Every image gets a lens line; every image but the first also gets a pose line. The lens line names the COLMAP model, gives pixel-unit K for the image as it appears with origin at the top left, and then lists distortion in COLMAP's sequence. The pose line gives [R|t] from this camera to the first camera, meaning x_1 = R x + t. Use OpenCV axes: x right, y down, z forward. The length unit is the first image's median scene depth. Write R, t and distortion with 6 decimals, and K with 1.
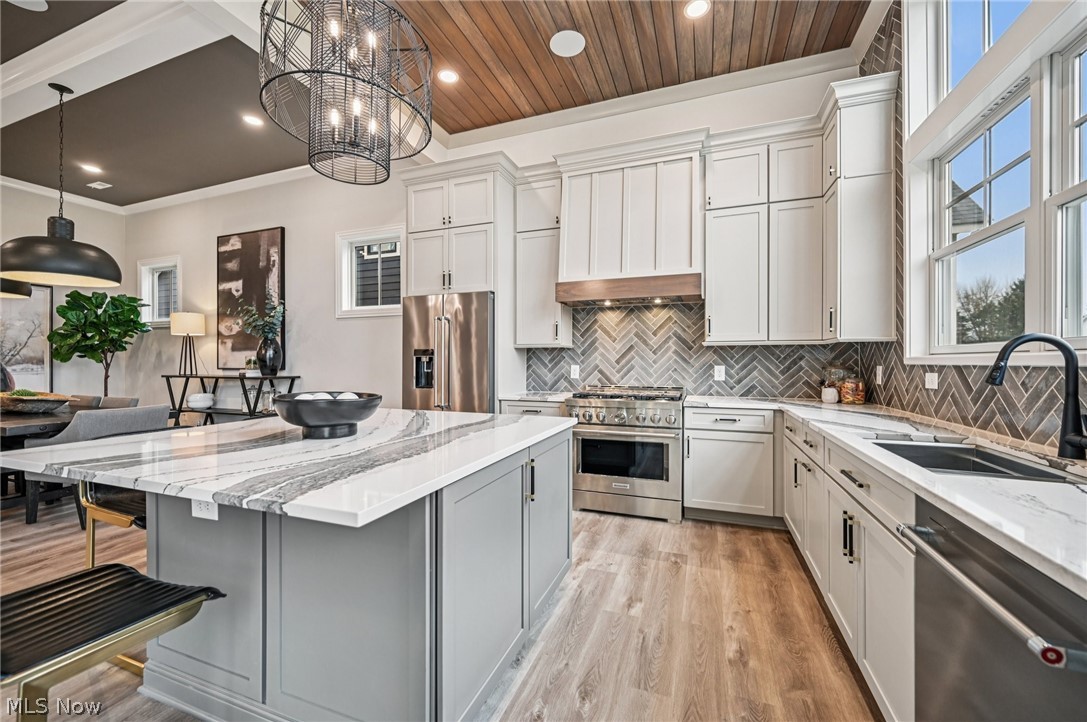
lens RADIAL K [[429.7, 0, 546.2], [0, 429.7, 360.1], [0, 0, 1]] dist [-0.001848, -0.000150]
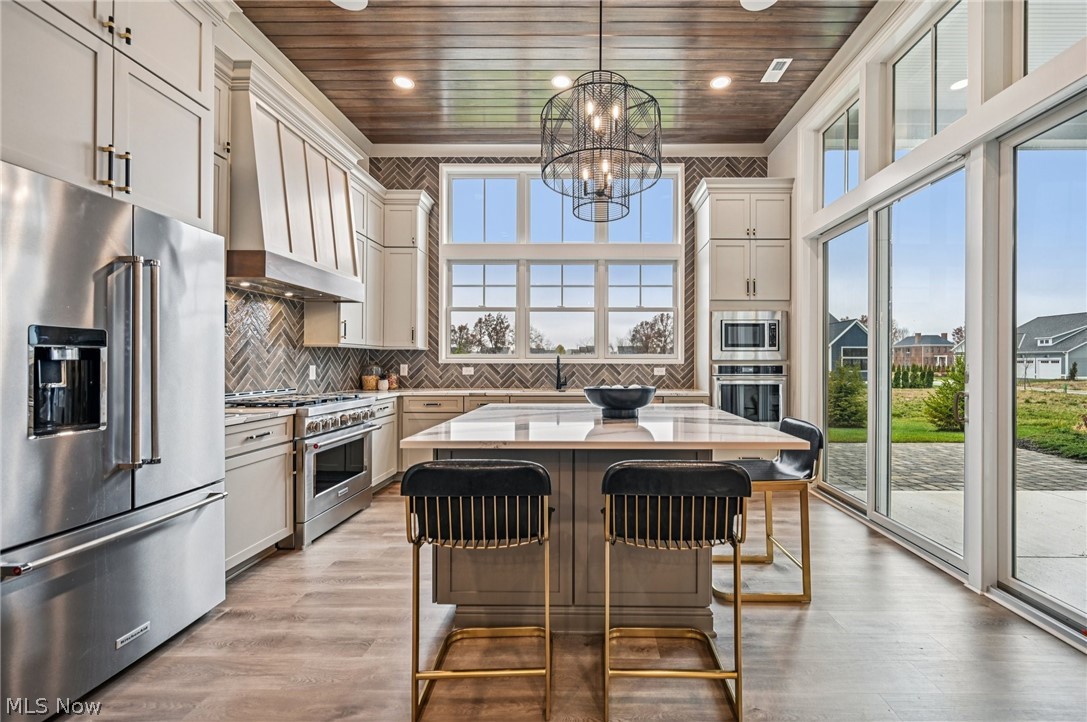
lens RADIAL K [[446.3, 0, 585.2], [0, 446.3, 359.0], [0, 0, 1]] dist [-0.001452, -0.000052]
pose [[-0.345831, 0.006544, 0.938274, -0.826988], [-0.005600, 0.999943, -0.009038, 0.003139], [-0.938280, -0.008380, -0.345775, 0.736369]]
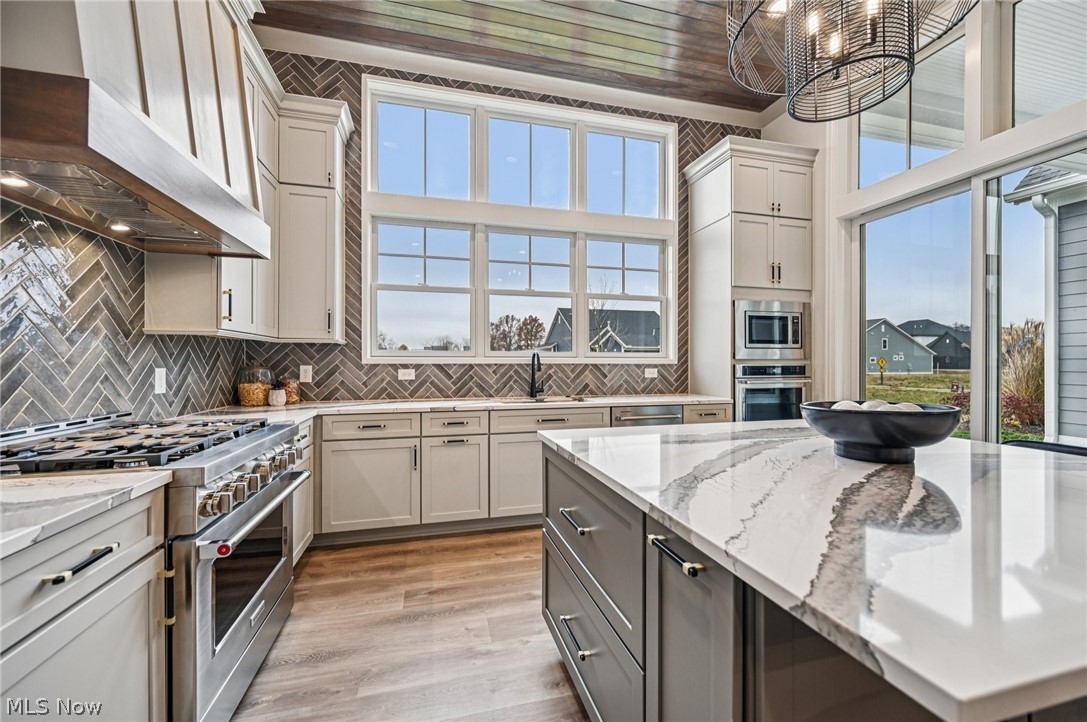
lens RADIAL K [[431.3, 0, 543.5], [0, 431.3, 361.0], [0, 0, 1]] dist [-0.000667, -0.000120]
pose [[-0.577905, 0.001963, 0.816102, -0.366992], [-0.003869, 0.999979, -0.005145, 0.003879], [-0.816095, -0.006130, -0.577886, 0.893615]]
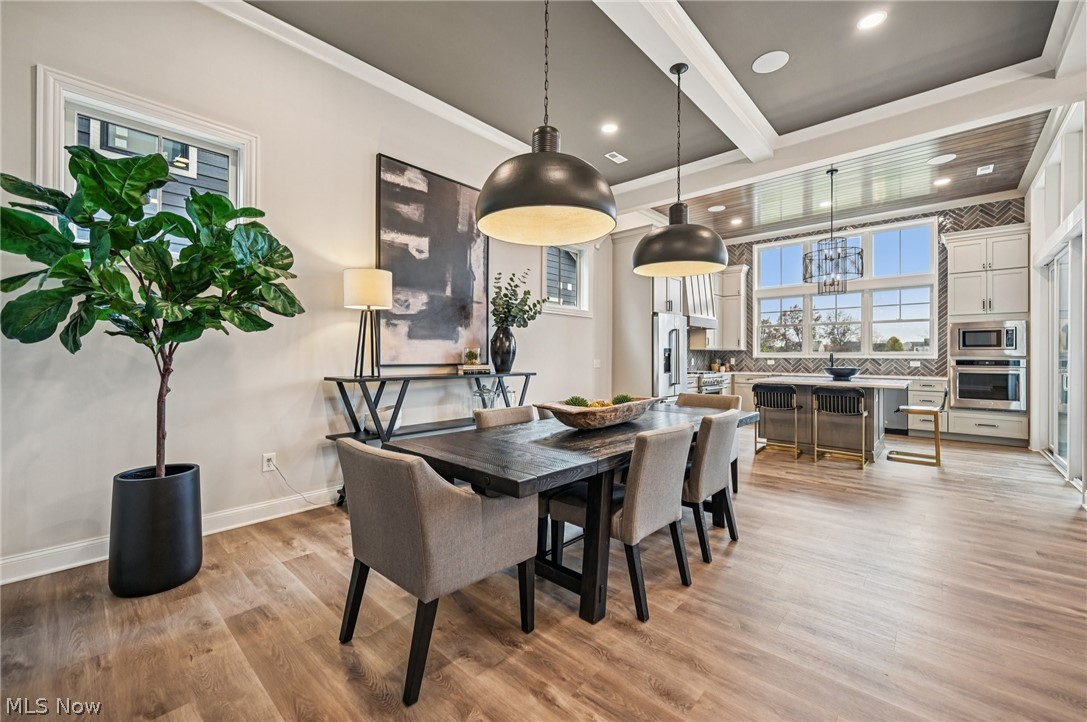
lens RADIAL K [[438.6, 0, 544.8], [0, 438.6, 354.4], [0, 0, 1]] dist [-0.001941, -0.000176]
pose [[0.370054, 0.006152, 0.928990, -1.991529], [-0.008301, 0.999960, -0.003315, 0.006024], [-0.928973, -0.006485, 0.370090, 0.849911]]
